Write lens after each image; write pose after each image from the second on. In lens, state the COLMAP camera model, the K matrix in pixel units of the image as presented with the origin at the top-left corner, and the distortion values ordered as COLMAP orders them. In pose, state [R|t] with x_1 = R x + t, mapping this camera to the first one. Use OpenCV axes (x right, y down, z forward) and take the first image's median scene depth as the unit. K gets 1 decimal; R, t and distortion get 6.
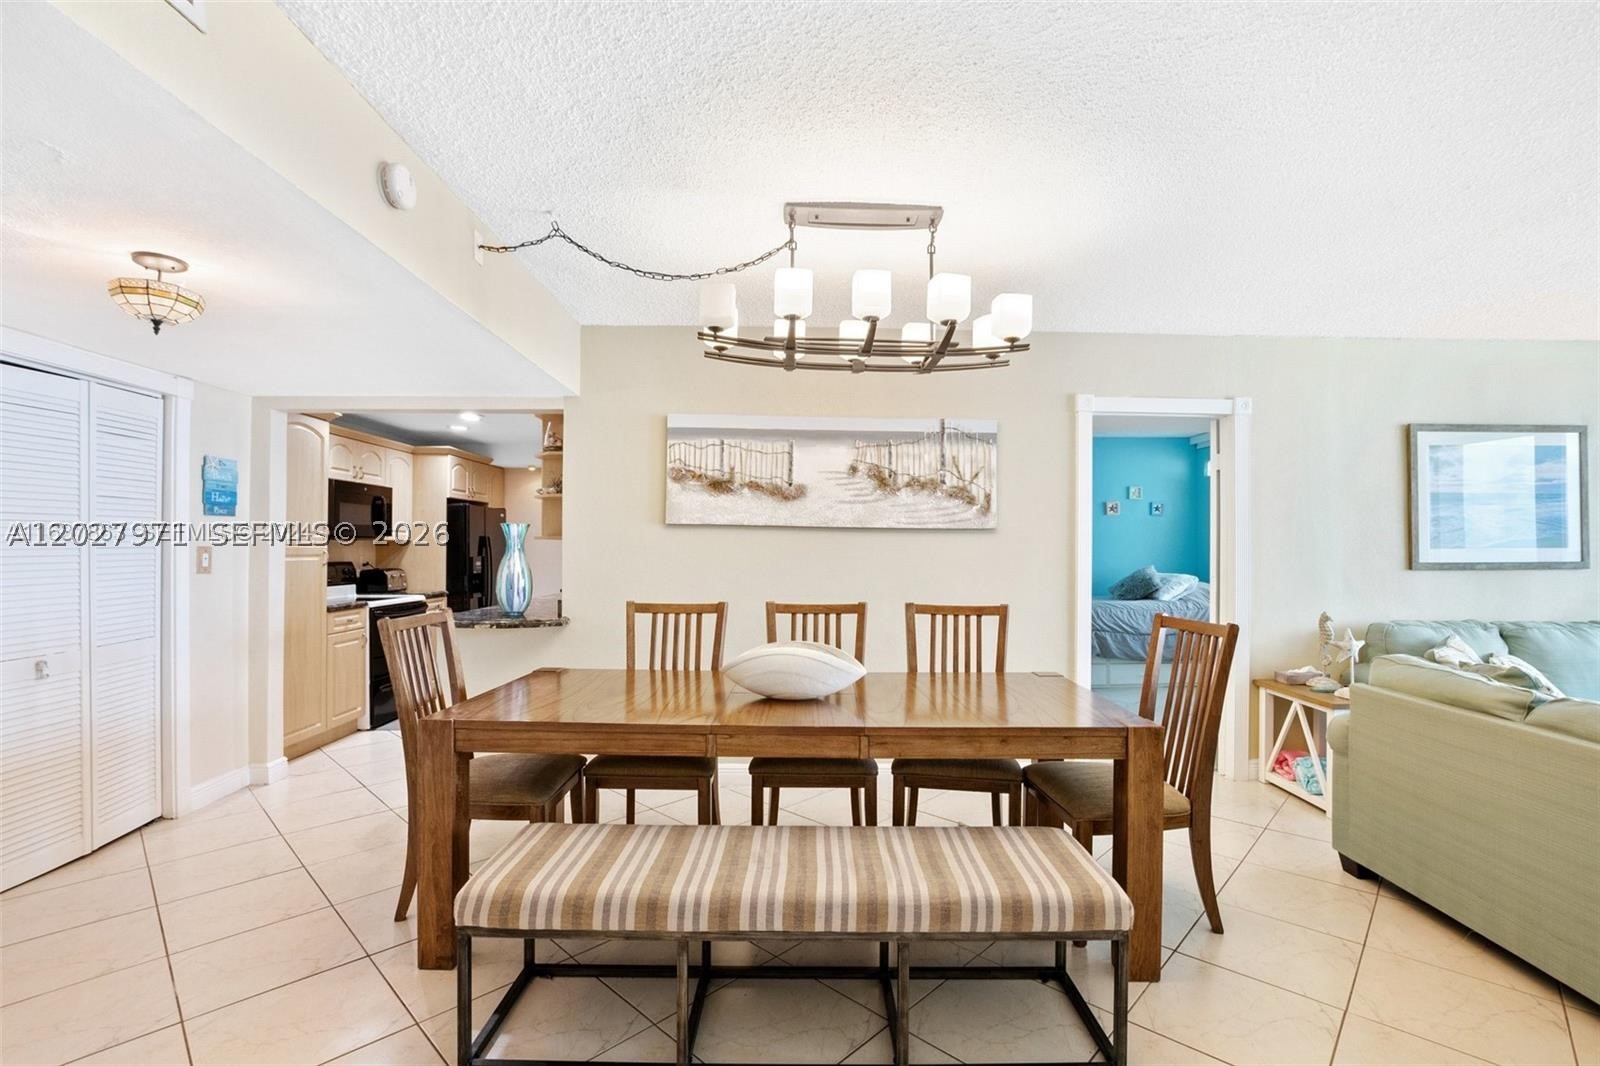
lens RADIAL K [[712.3, 0, 800.0], [0, 712.3, 533.0], [0, 0, 1]] dist [-0.028284, 0.000704]
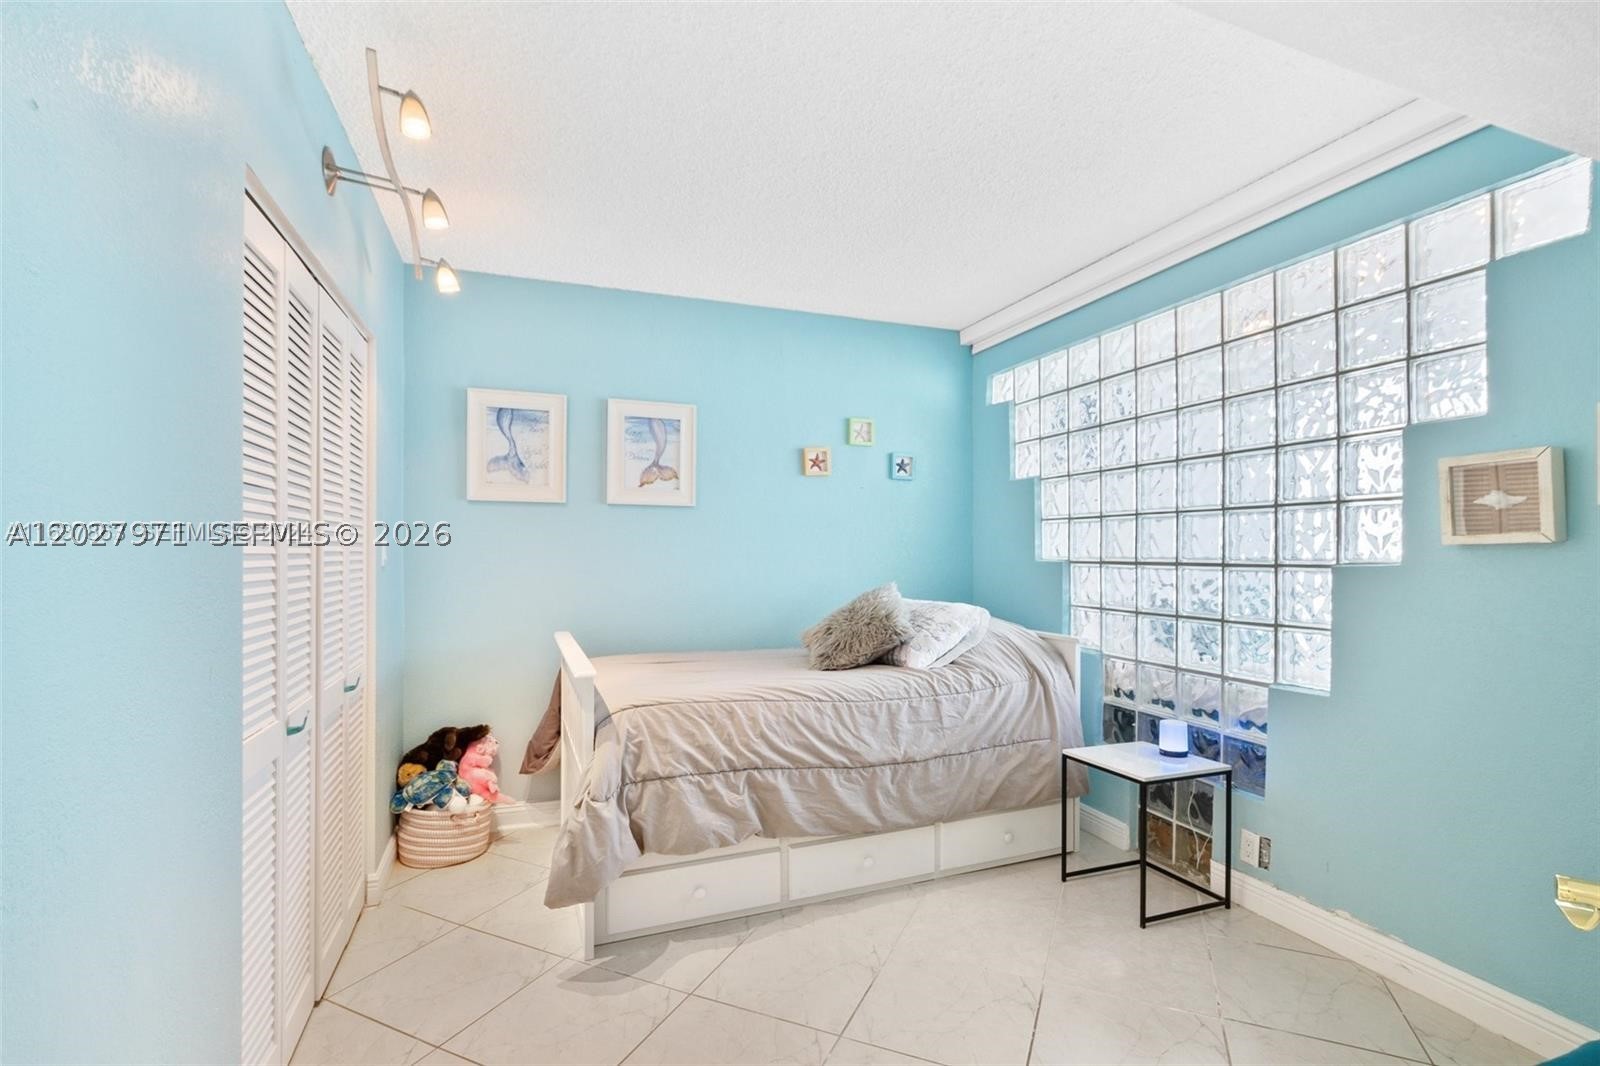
lens RADIAL K [[740.6, 0, 800.0], [0, 740.6, 533.0], [0, 0, 1]] dist [-0.002560, -0.000427]
pose [[0.942590, 0.005635, 0.333904, 0.294007], [-0.004596, 0.999982, -0.003901, 0.017209], [-0.333919, 0.002143, 0.942599, 0.593546]]
